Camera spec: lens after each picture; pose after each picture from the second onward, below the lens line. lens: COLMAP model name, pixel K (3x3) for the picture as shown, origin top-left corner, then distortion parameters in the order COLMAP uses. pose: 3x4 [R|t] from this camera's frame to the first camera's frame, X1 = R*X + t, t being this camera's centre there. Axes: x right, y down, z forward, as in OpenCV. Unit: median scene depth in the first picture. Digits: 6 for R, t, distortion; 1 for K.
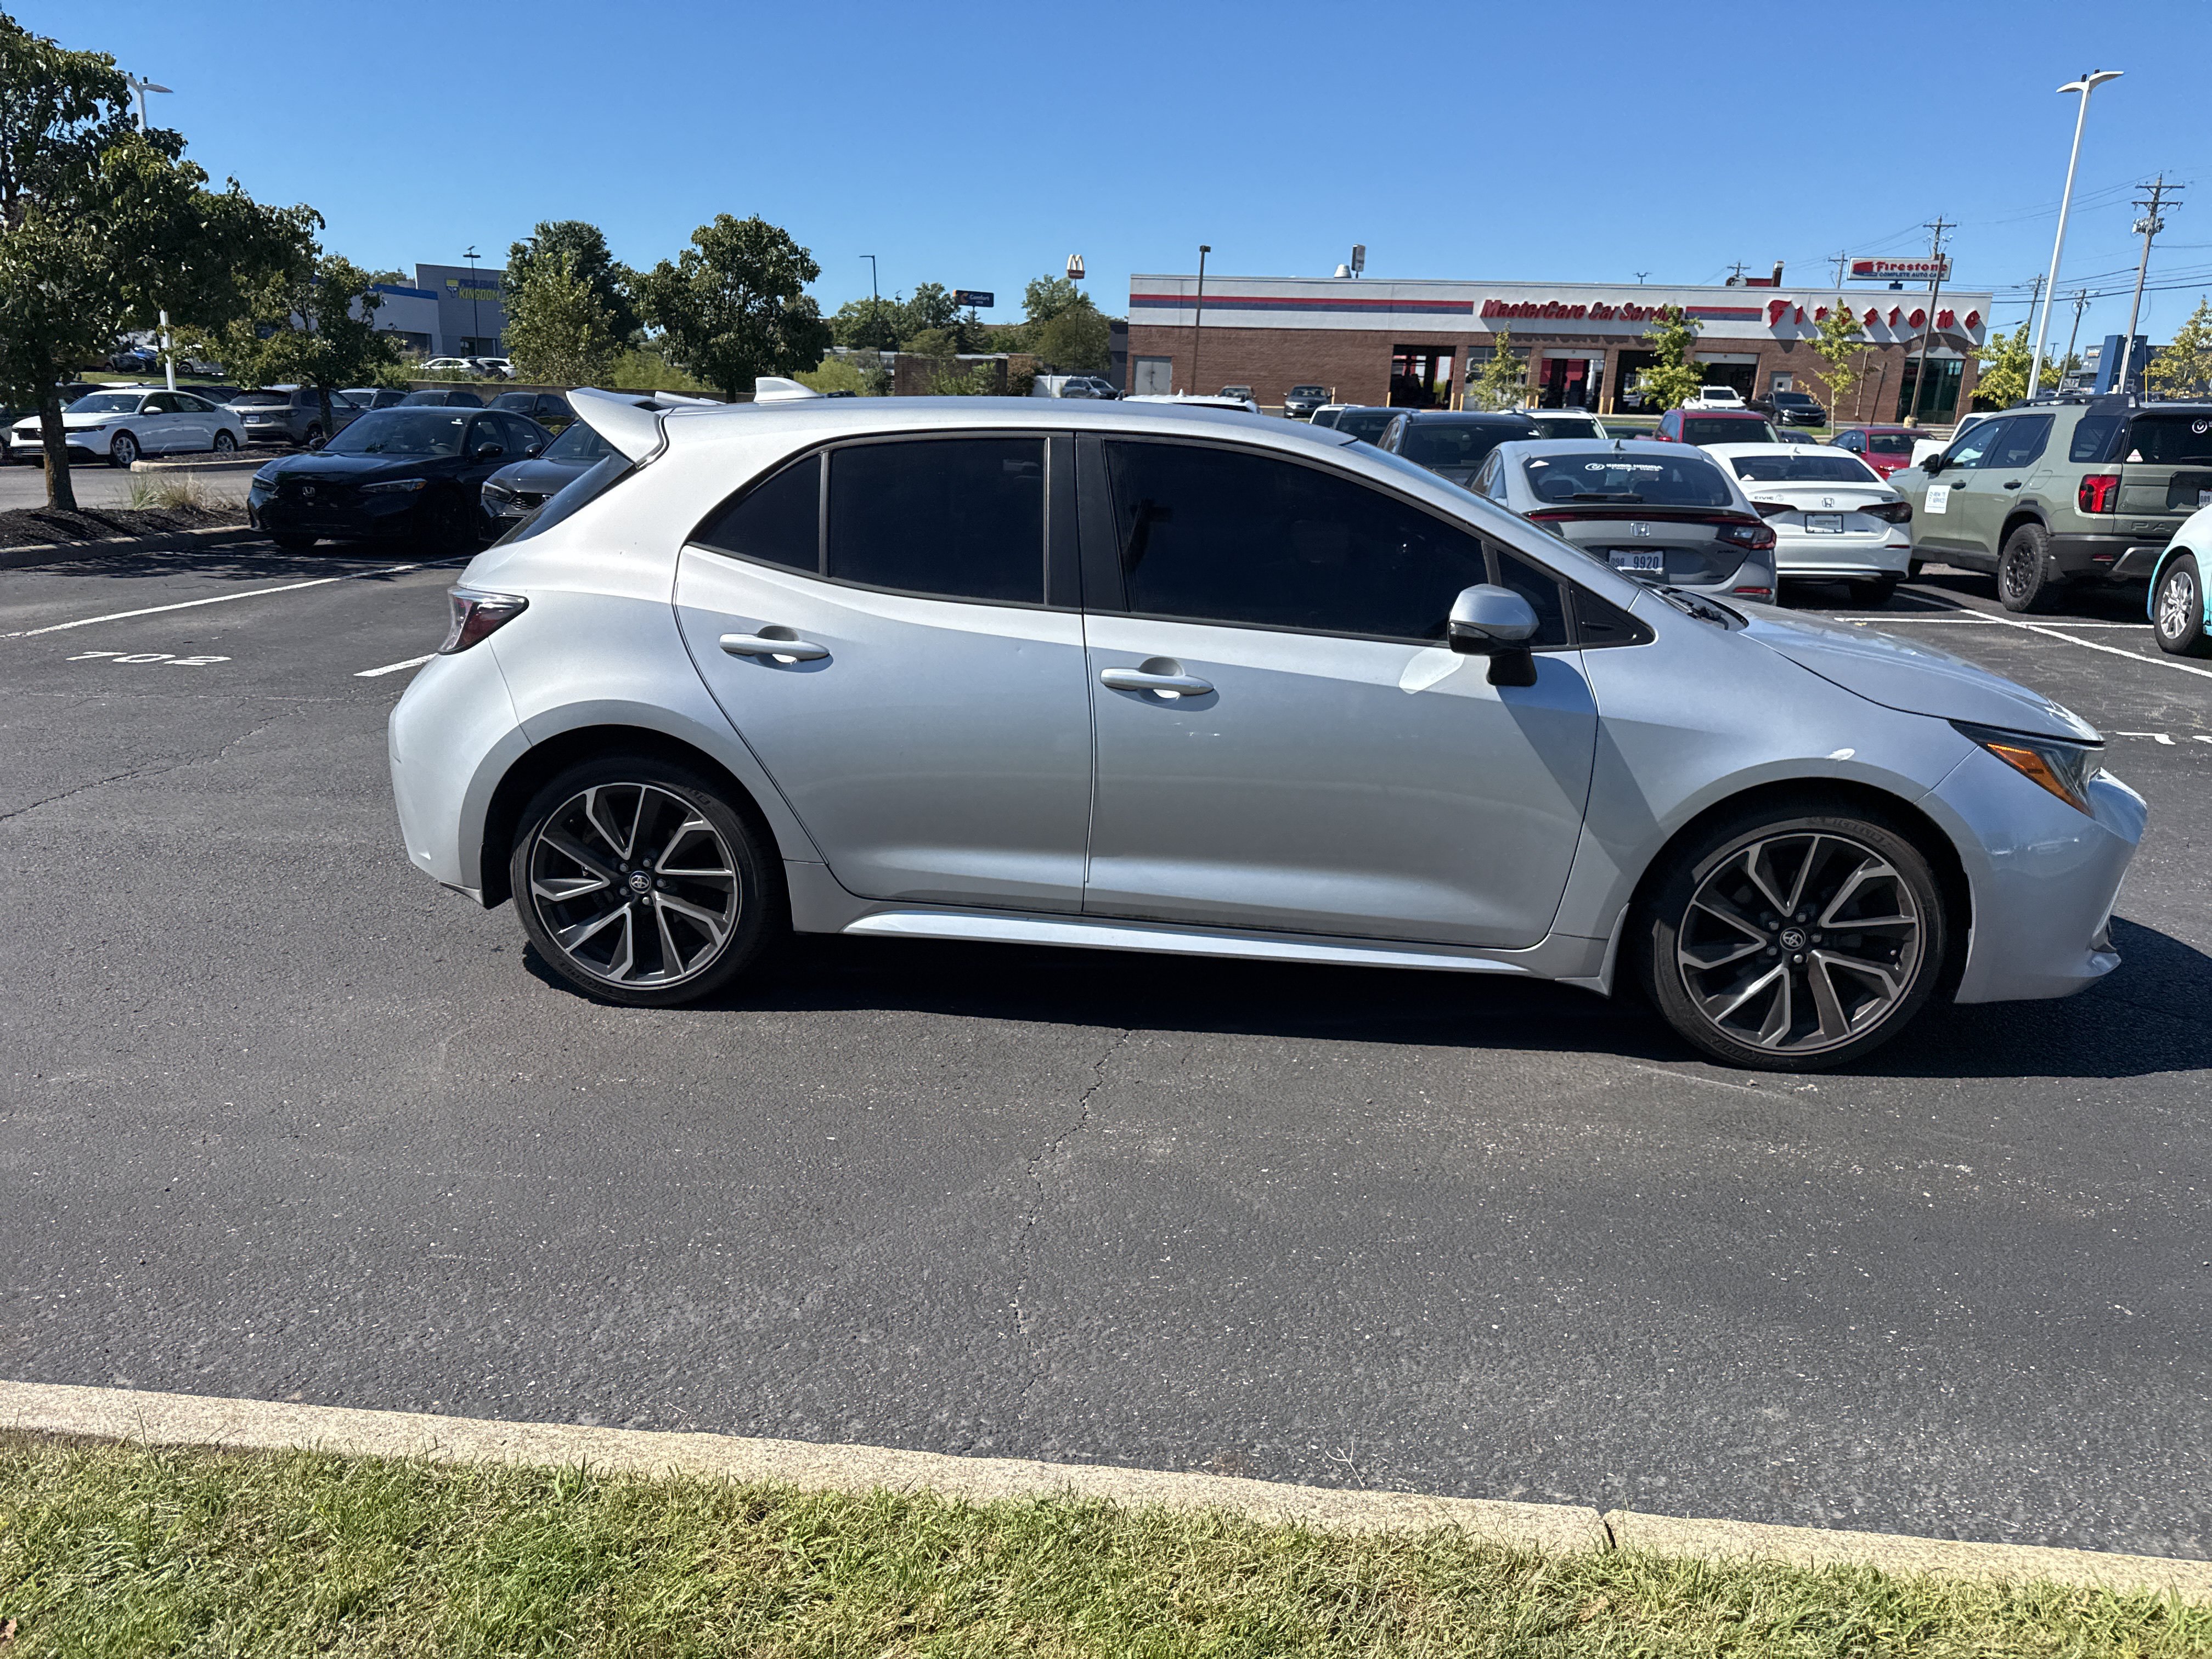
lens RADIAL K [[1543.1, 0, 1087.6], [0, 1543.1, 876.7], [0, 0, 1]] dist [0.029820, -0.030504]
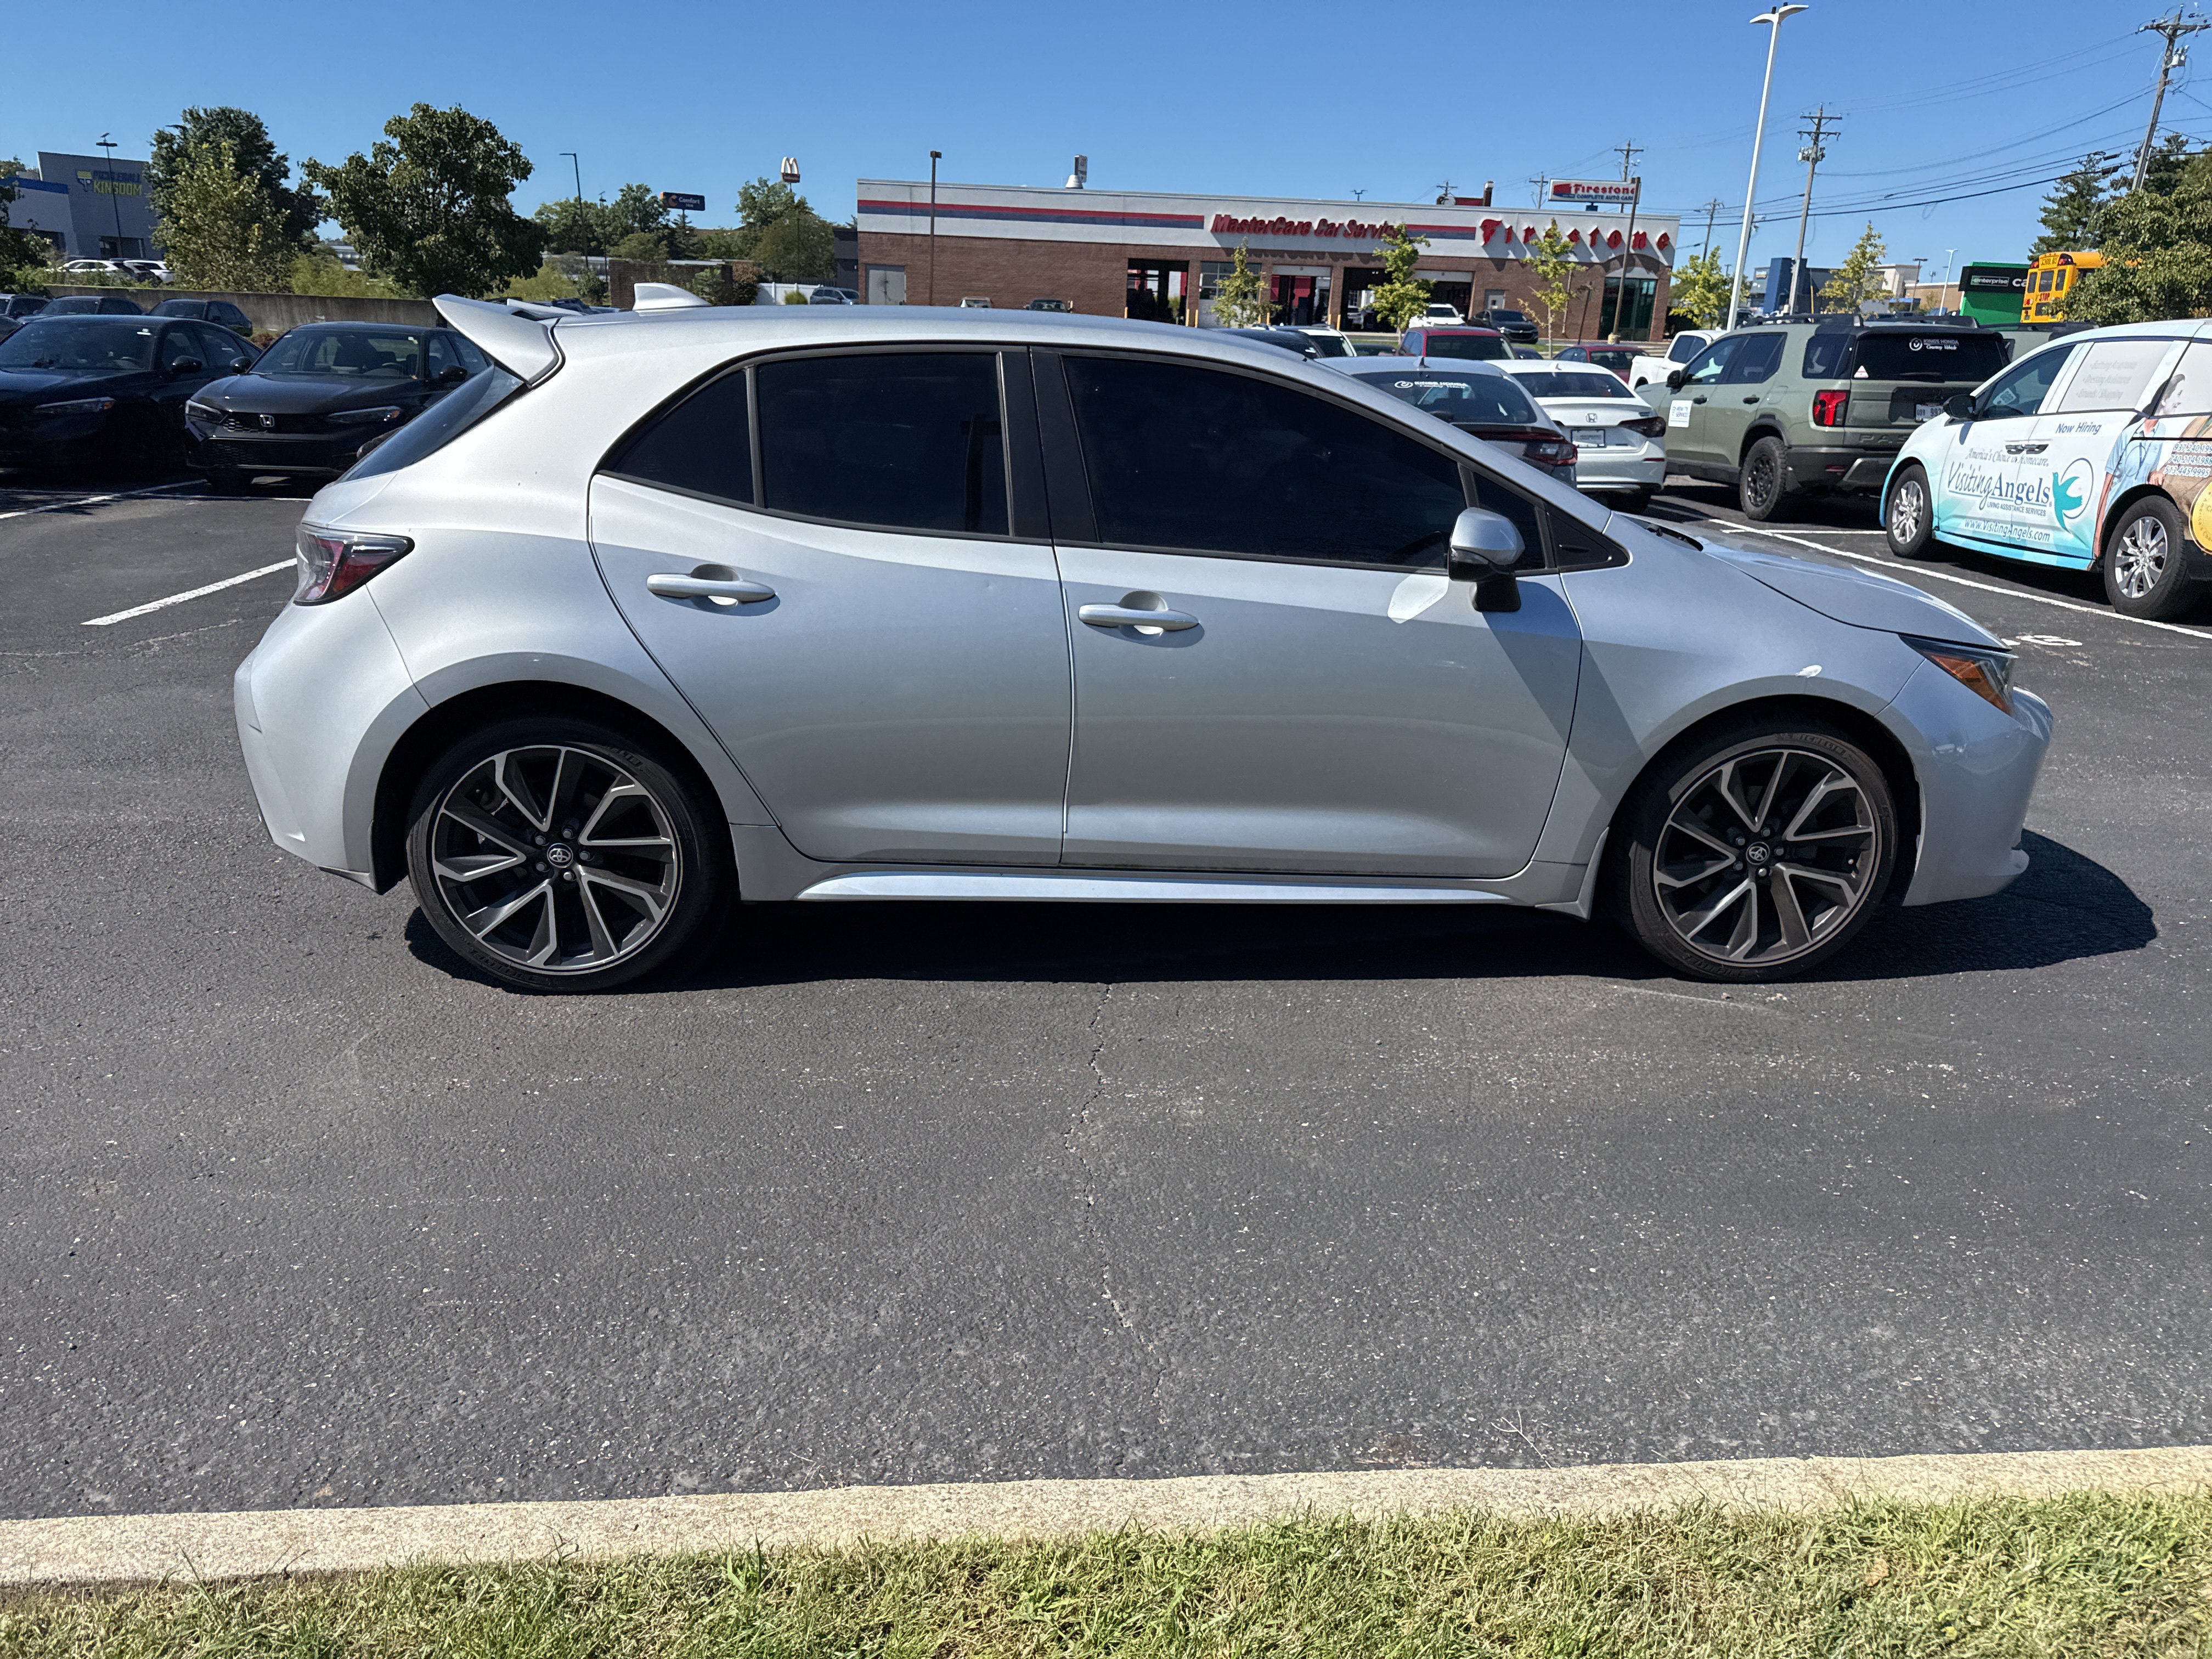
lens RADIAL K [[1543.1, 0, 1105.9], [0, 1543.1, 872.5], [0, 0, 1]] dist [0.029820, -0.030504]
pose [[0.984349, -0.054065, 0.167735, -0.138133], [0.045990, 0.997605, 0.051657, -0.019561], [-0.170126, -0.043134, 0.984478, 0.065041]]
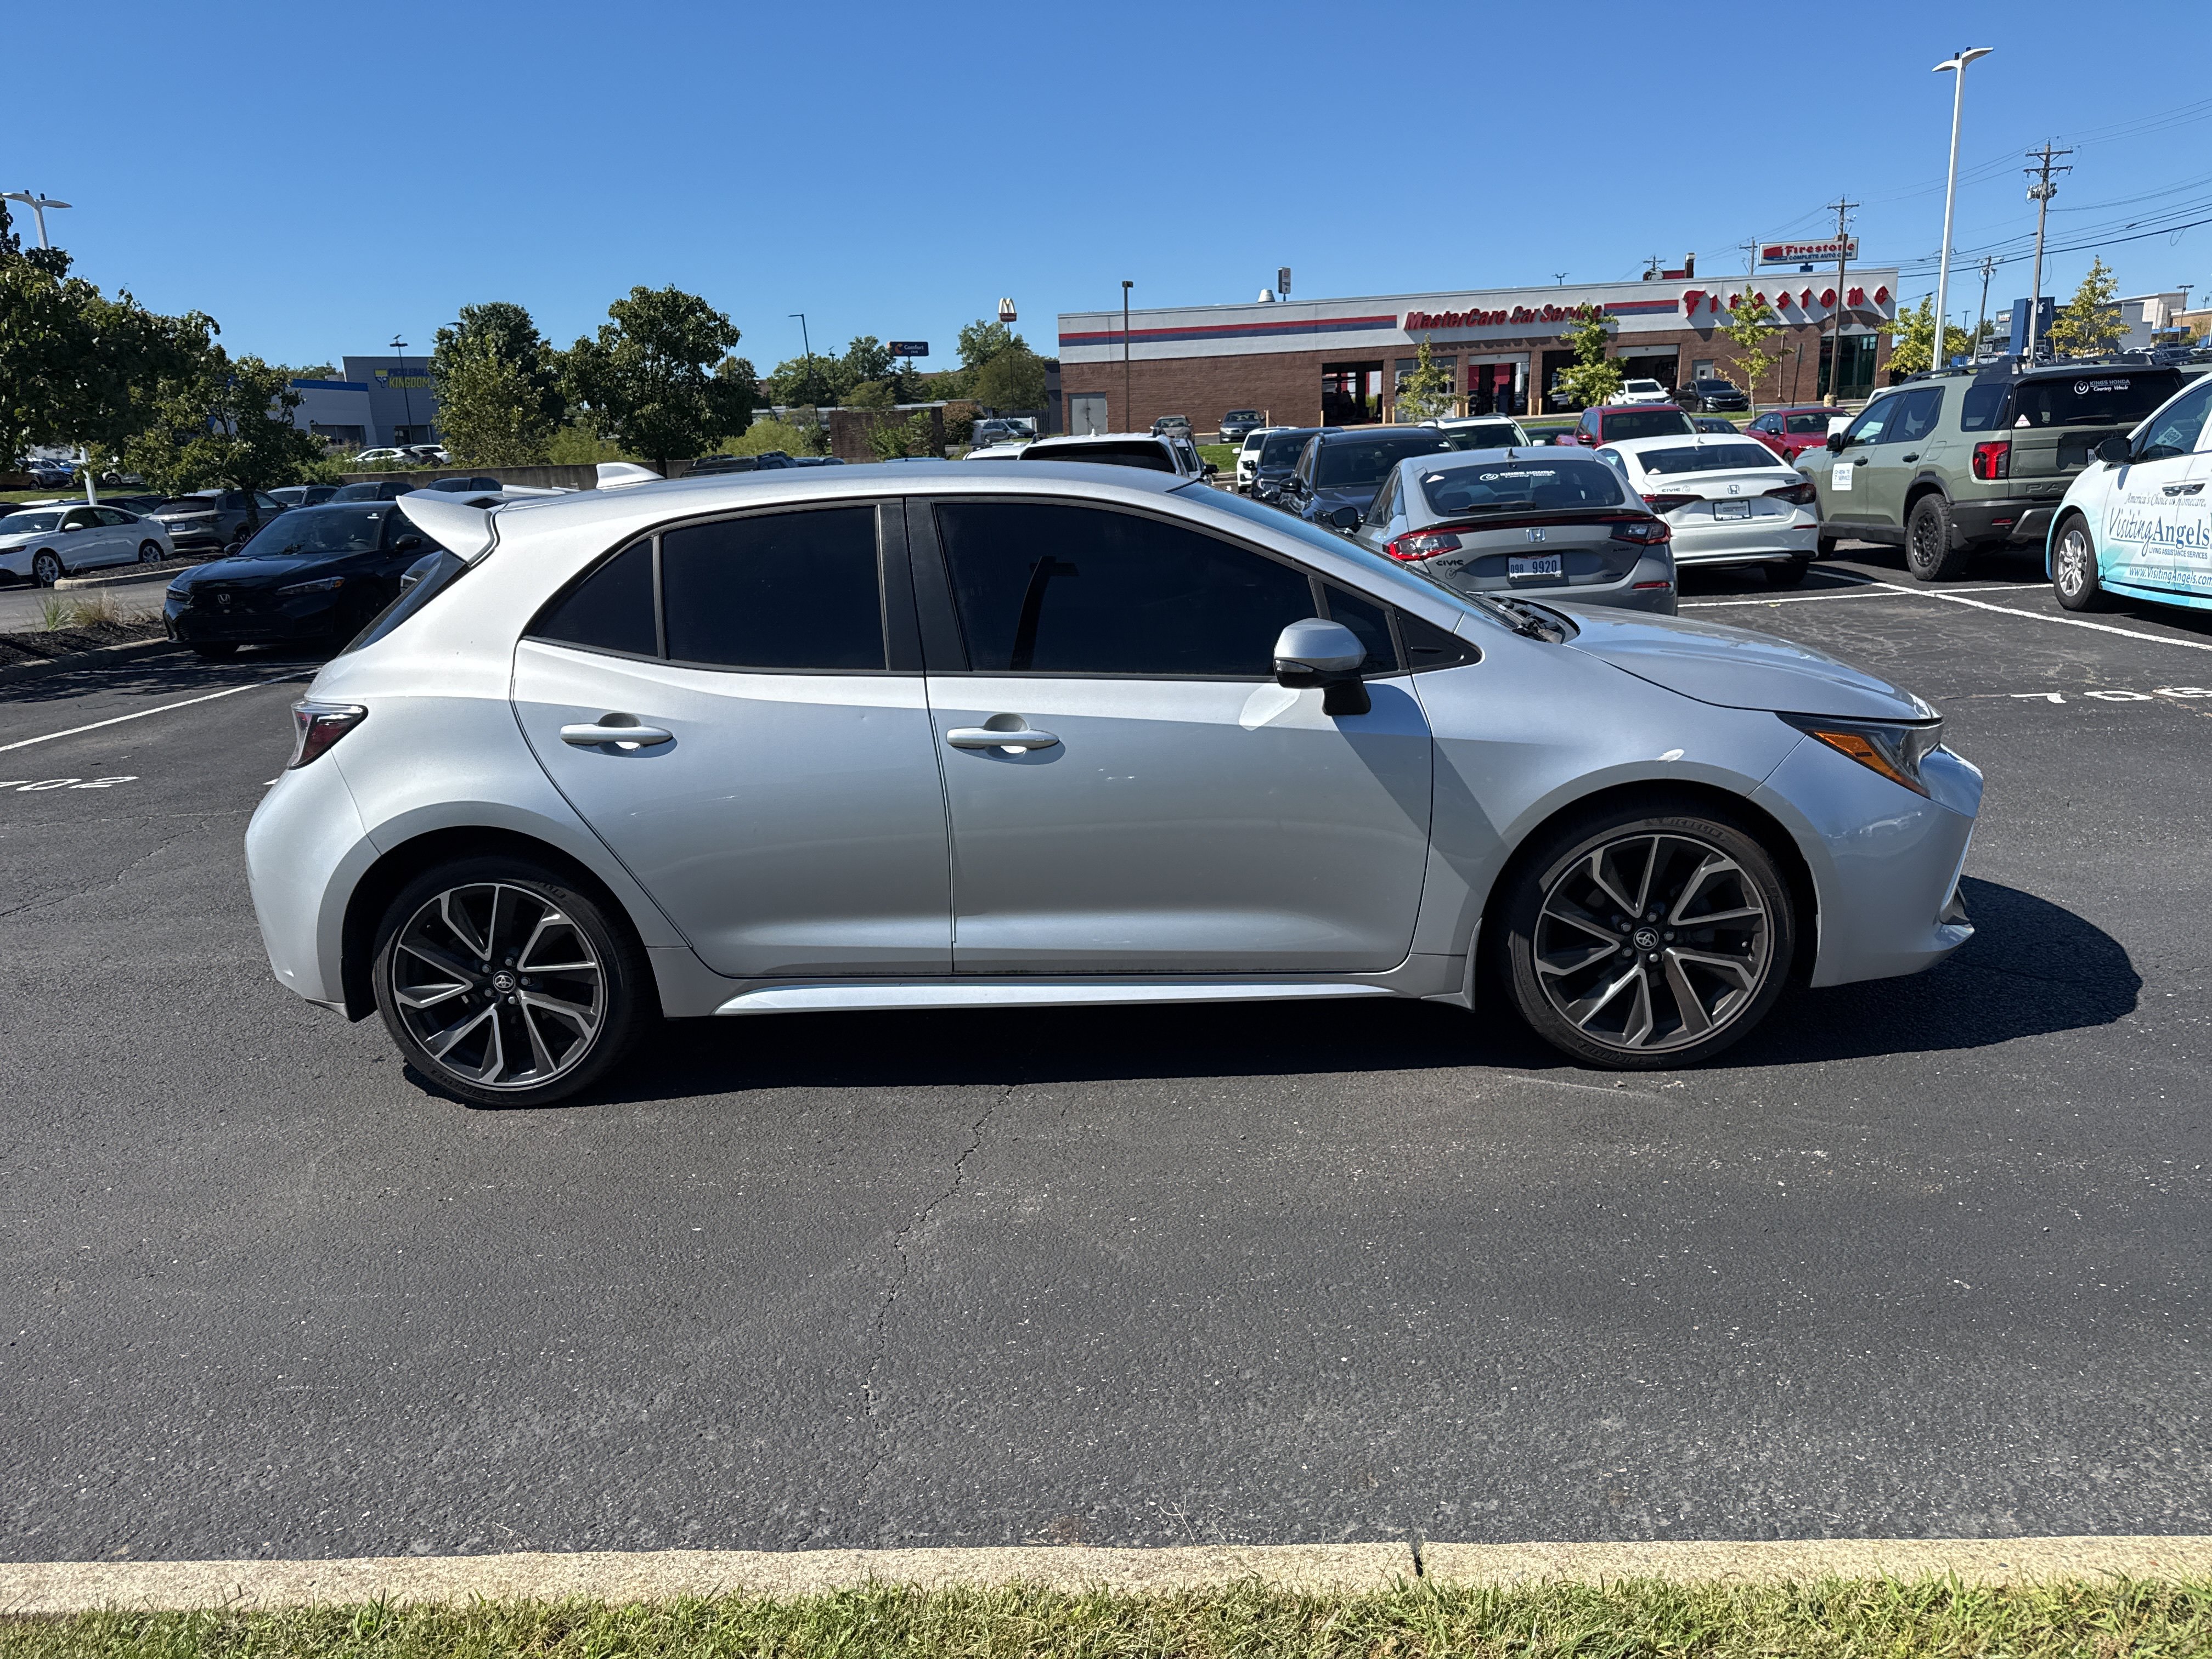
lens RADIAL K [[1543.1, 0, 1111.6], [0, 1543.1, 881.2], [0, 0, 1]] dist [0.029820, -0.030504]
pose [[0.995895, -0.086070, 0.028014, 0.079196], [0.086585, 0.996087, -0.017702, -0.009848], [-0.026380, 0.020055, 0.999451, -0.003297]]
